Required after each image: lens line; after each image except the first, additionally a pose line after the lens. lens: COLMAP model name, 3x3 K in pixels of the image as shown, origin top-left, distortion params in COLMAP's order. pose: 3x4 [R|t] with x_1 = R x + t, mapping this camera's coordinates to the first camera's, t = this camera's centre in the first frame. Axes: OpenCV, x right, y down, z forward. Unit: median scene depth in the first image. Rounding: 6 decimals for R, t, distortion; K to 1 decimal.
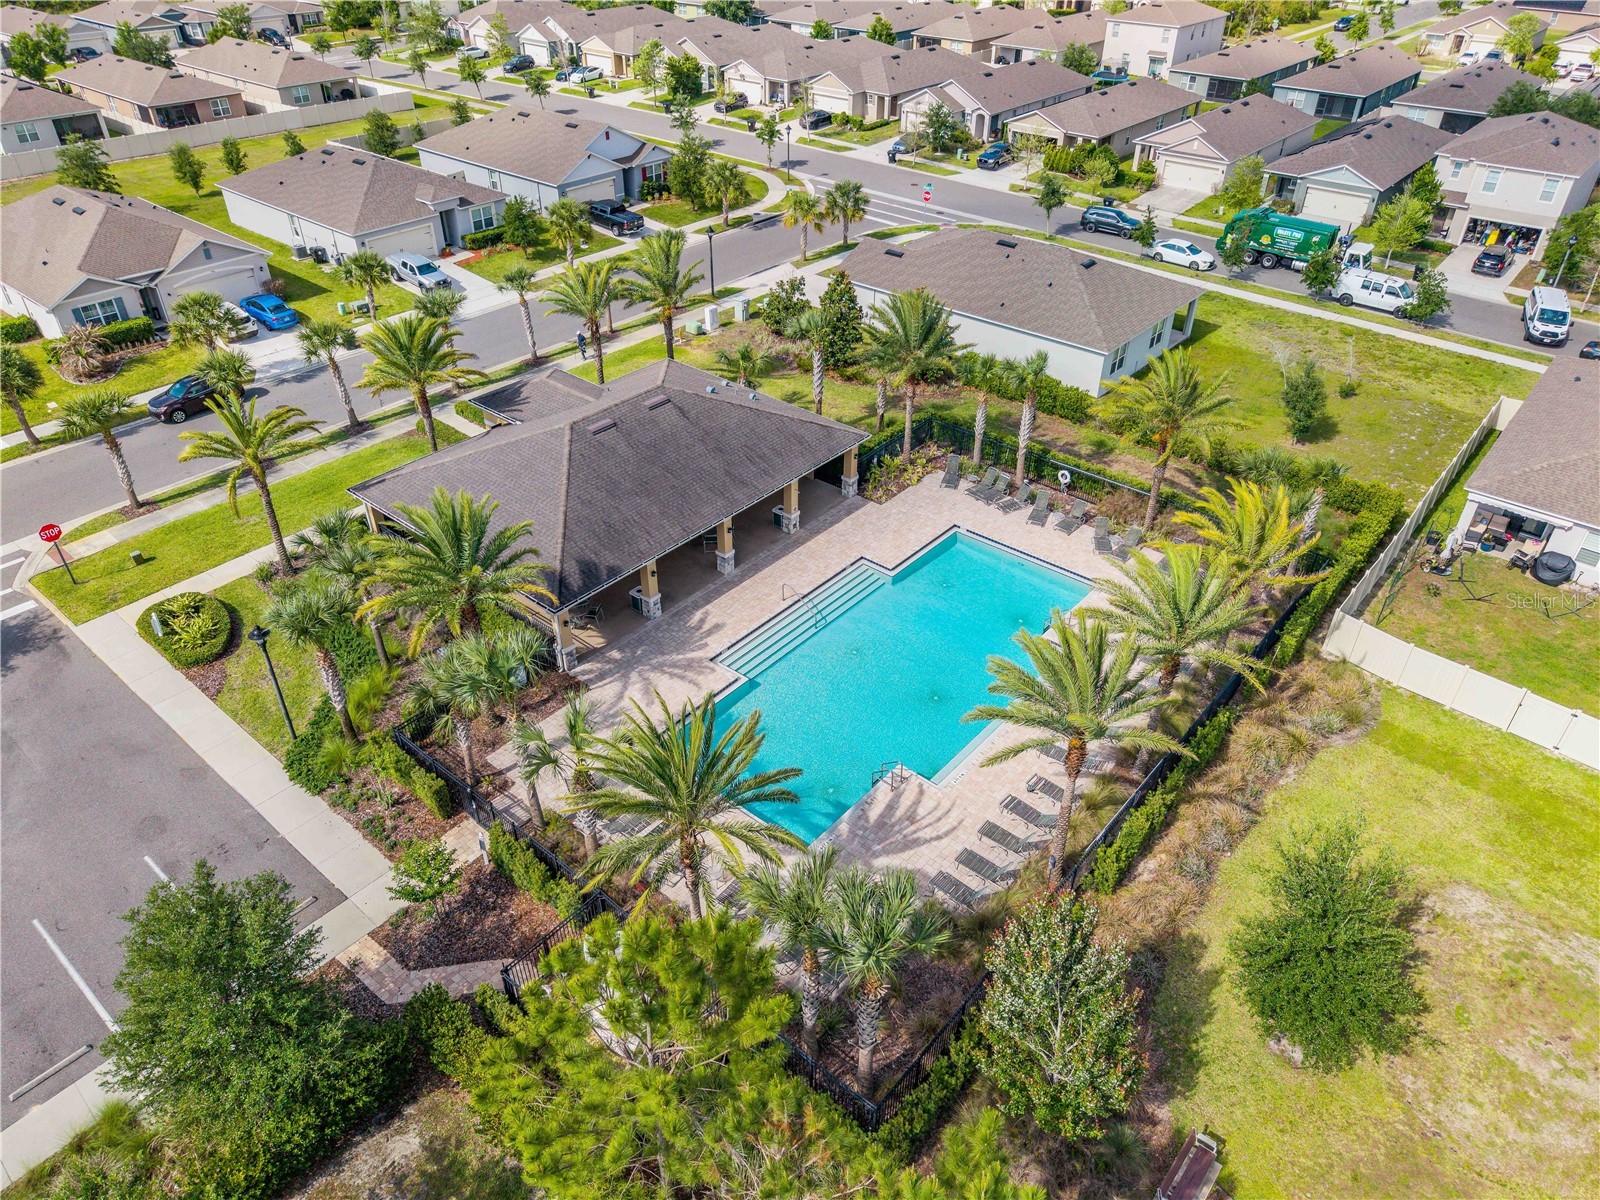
lens RADIAL K [[1068.8, 0, 800.0], [0, 1068.8, 600.0], [0, 0, 1]] dist [0.070037, -0.103020]
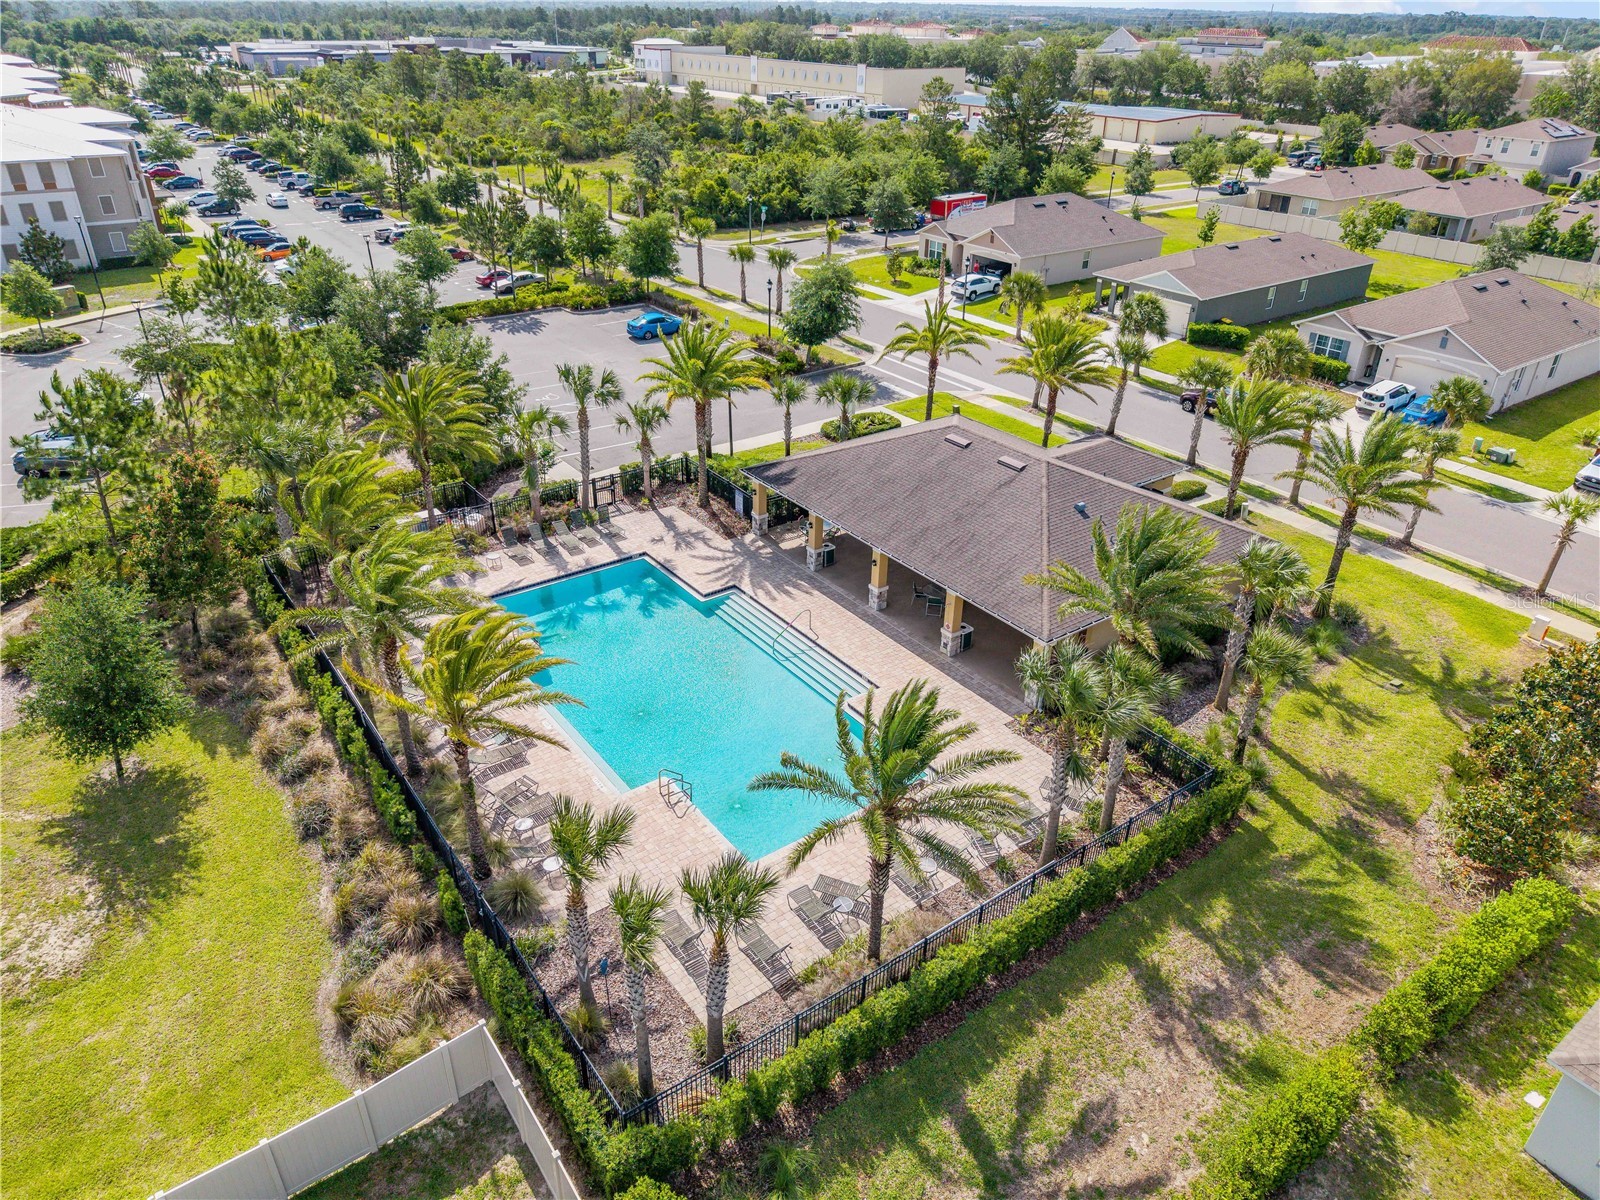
lens RADIAL K [[1068.8, 0, 800.0], [0, 1068.8, 600.0], [0, 0, 1]] dist [0.070037, -0.103020]
pose [[-0.250992, 0.448562, -0.857785, 0.728545], [-0.568749, 0.648721, 0.505655, -0.452120], [0.783280, 0.614779, 0.092295, 0.814432]]
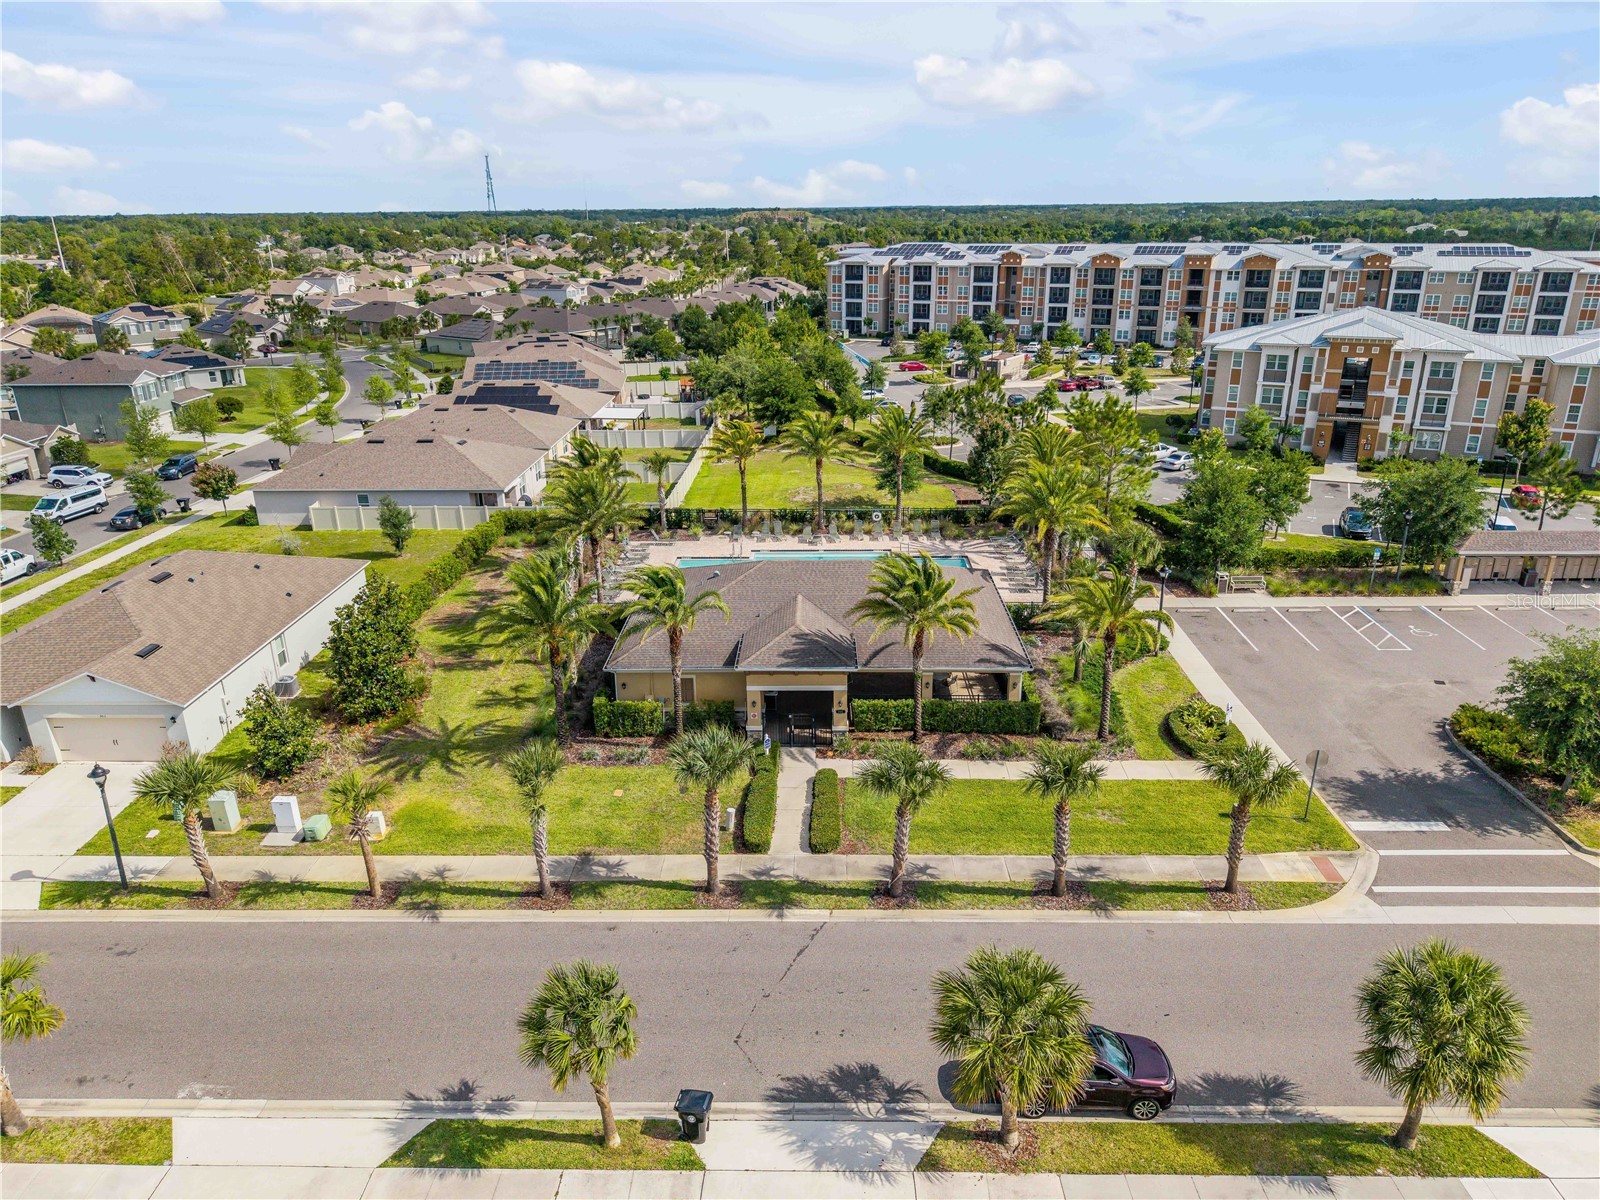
lens RADIAL K [[1068.8, 0, 800.0], [0, 1068.8, 600.0], [0, 0, 1]] dist [0.070037, -0.103020]
pose [[-0.615735, -0.285337, 0.734475, -0.926853], [0.455530, 0.631670, 0.627284, -0.819740], [-0.642933, 0.720816, -0.258962, 1.257365]]
